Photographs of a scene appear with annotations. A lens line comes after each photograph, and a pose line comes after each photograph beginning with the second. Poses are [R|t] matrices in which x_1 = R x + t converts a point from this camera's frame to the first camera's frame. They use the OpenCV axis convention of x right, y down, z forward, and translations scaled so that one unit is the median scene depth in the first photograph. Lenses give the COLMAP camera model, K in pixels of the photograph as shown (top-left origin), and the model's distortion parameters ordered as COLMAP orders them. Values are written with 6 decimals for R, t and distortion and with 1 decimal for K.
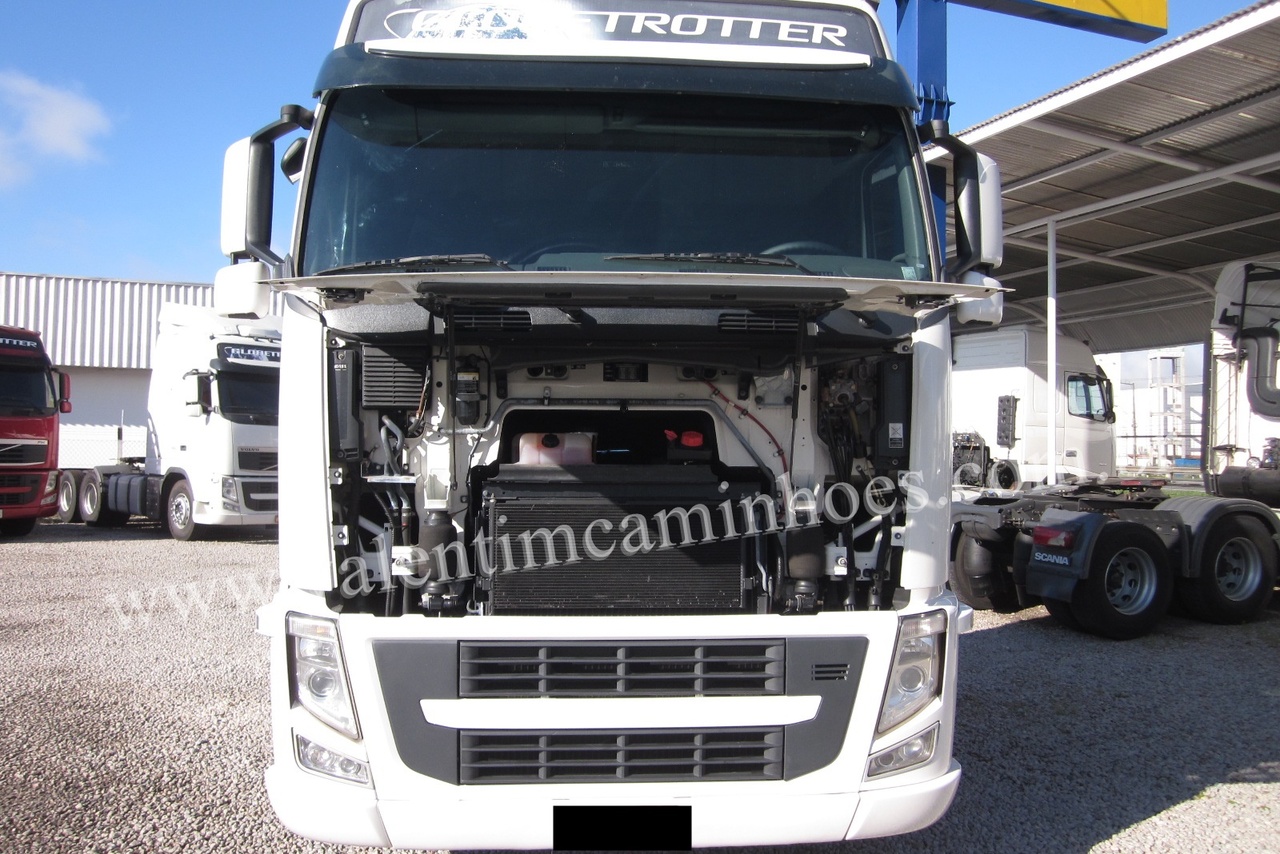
lens RADIAL K [[1104.8, 0, 638.4], [0, 1104.8, 420.1], [0, 0, 1]] dist [-0.092418, -0.004710]
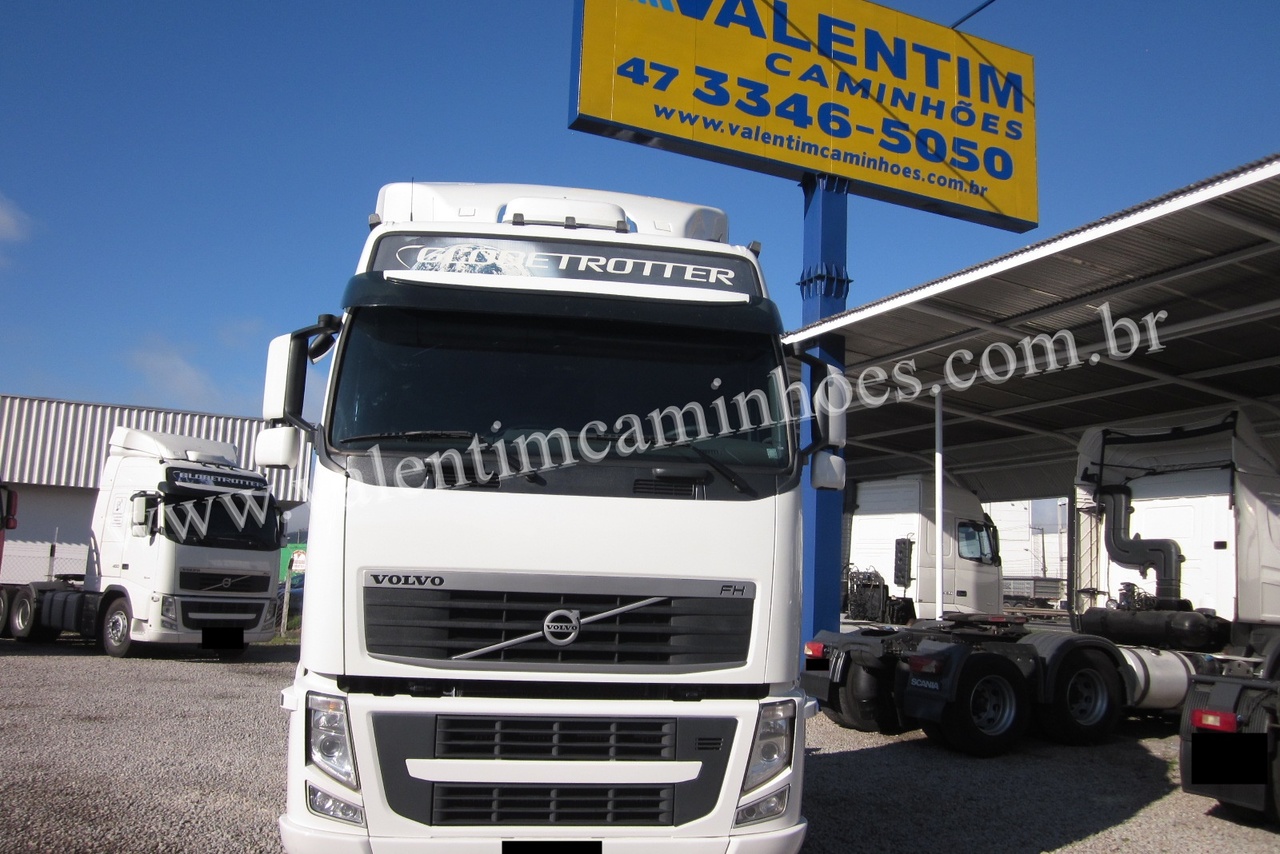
lens RADIAL K [[1066.3, 0, 640.0], [0, 1066.3, 427.0], [0, 0, 1]] dist [-0.033874, -0.000975]
pose [[0.997096, 0.034942, 0.067666, -0.007266], [-0.026758, 0.992619, -0.118289, -0.001623], [-0.071300, 0.116135, 0.990671, -0.181749]]
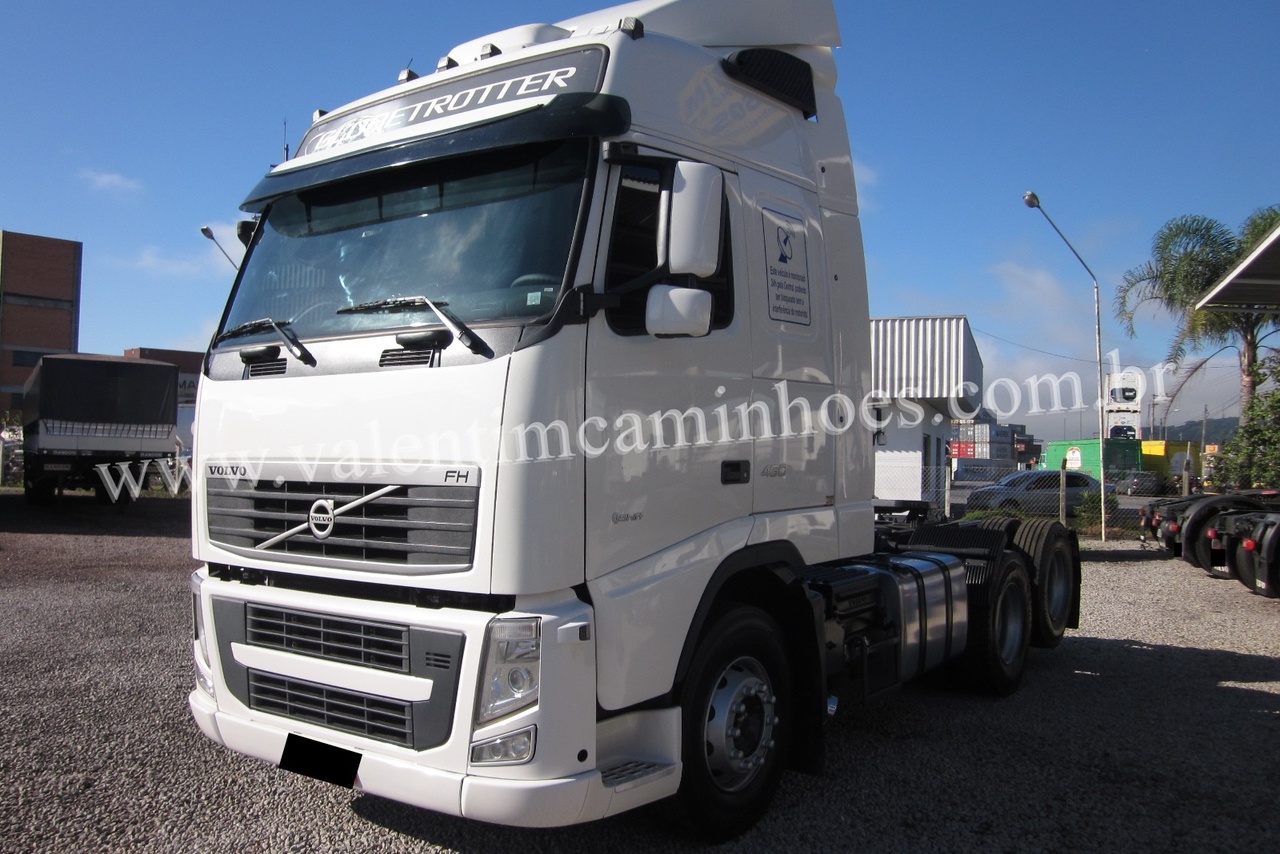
lens RADIAL K [[1104.8, 0, 638.4], [0, 1104.8, 420.1], [0, 0, 1]] dist [-0.092418, -0.004710]
pose [[0.764189, -0.023876, -0.644550, 0.551449], [0.009345, 0.999620, -0.025949, 0.006849], [0.644925, 0.013806, 0.764121, 0.138107]]
